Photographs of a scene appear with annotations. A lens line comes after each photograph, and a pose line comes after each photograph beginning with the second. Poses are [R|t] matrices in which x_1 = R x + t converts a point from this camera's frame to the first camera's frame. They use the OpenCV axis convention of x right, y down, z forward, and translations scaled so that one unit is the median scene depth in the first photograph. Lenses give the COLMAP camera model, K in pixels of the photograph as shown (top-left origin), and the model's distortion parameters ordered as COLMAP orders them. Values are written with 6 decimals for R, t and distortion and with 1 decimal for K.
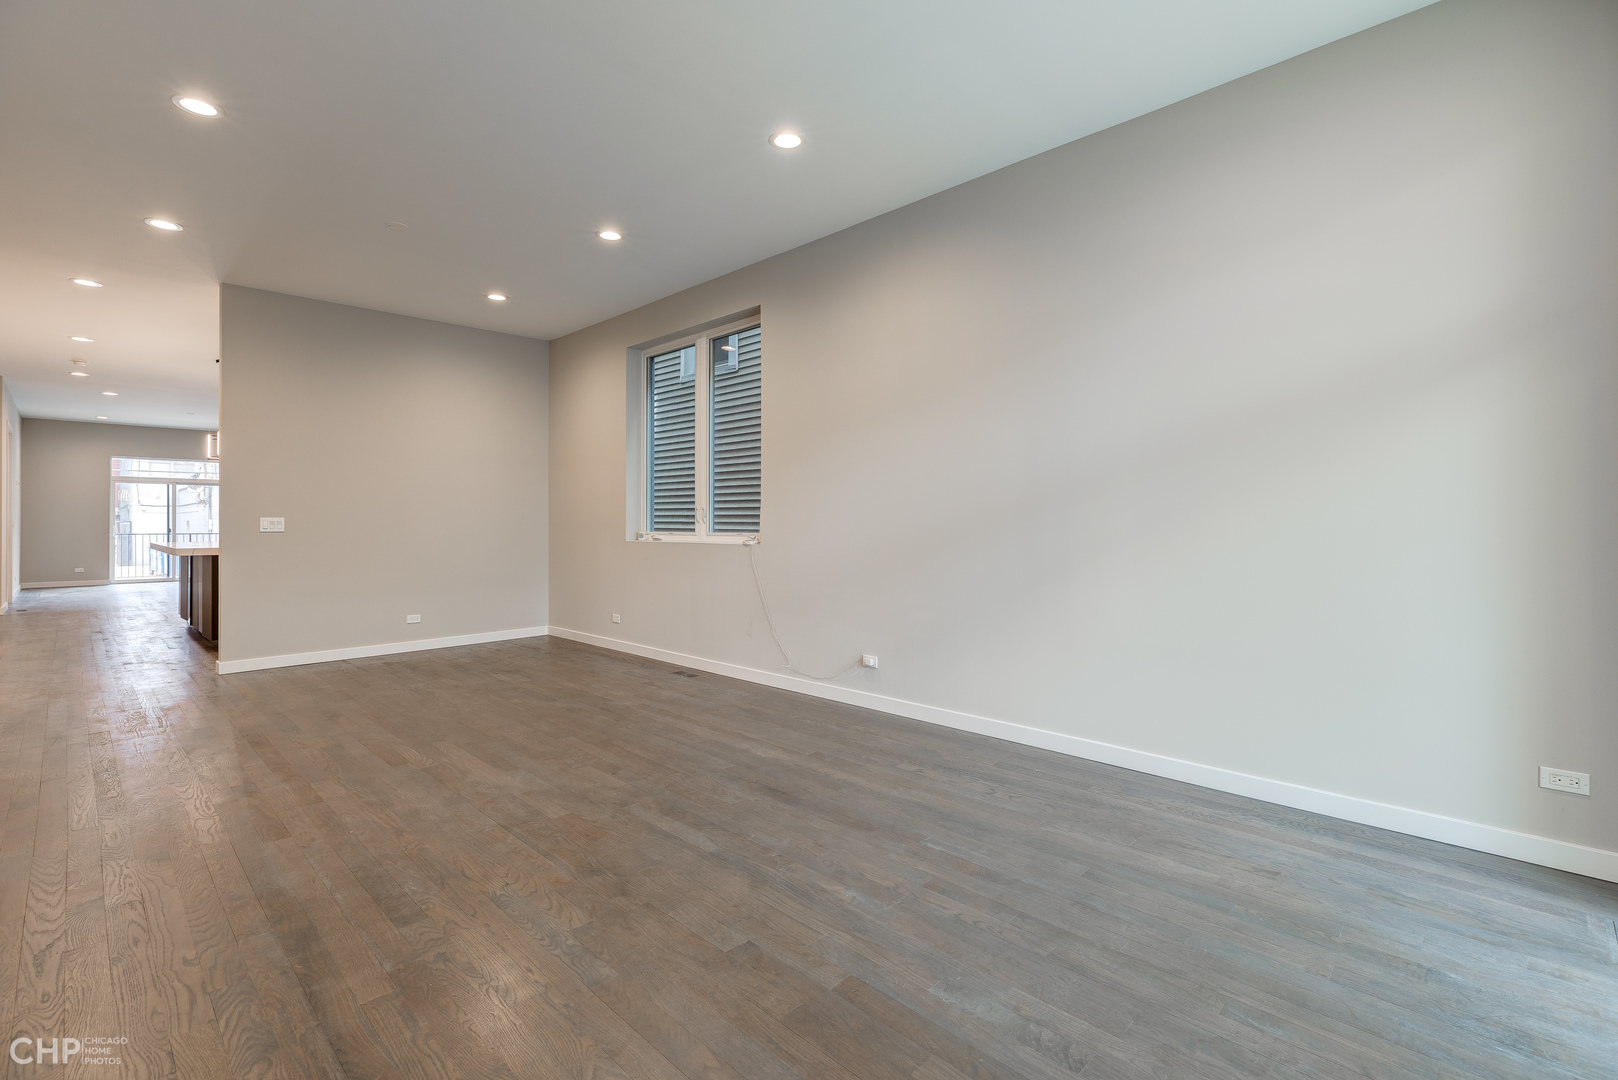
lens RADIAL K [[724.9, 0, 804.1], [0, 724.9, 520.4], [0, 0, 1]] dist [-0.005329, -0.000522]
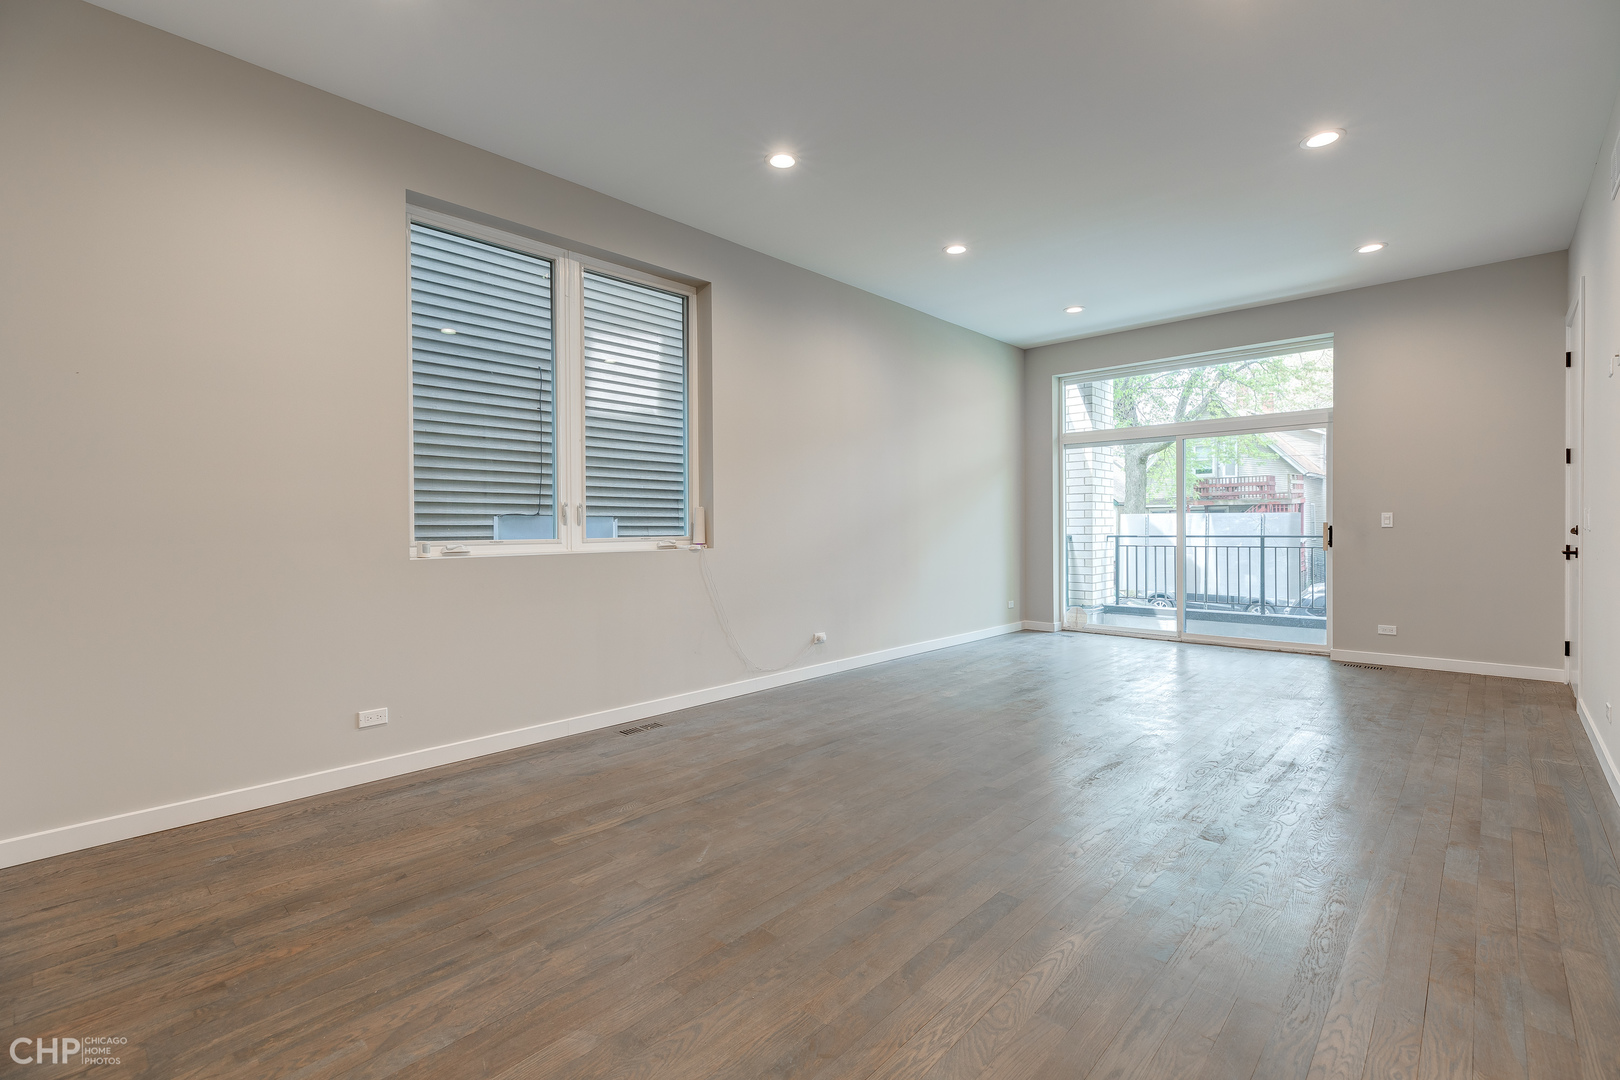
lens RADIAL K [[725.8, 0, 805.1], [0, 725.8, 520.3], [0, 0, 1]] dist [-0.005329, -0.000522]
pose [[-0.032578, 0.000830, 0.999469, -1.017340], [-0.004377, 0.999990, -0.000973, -0.002111], [-0.999460, -0.004407, -0.032574, 0.951141]]
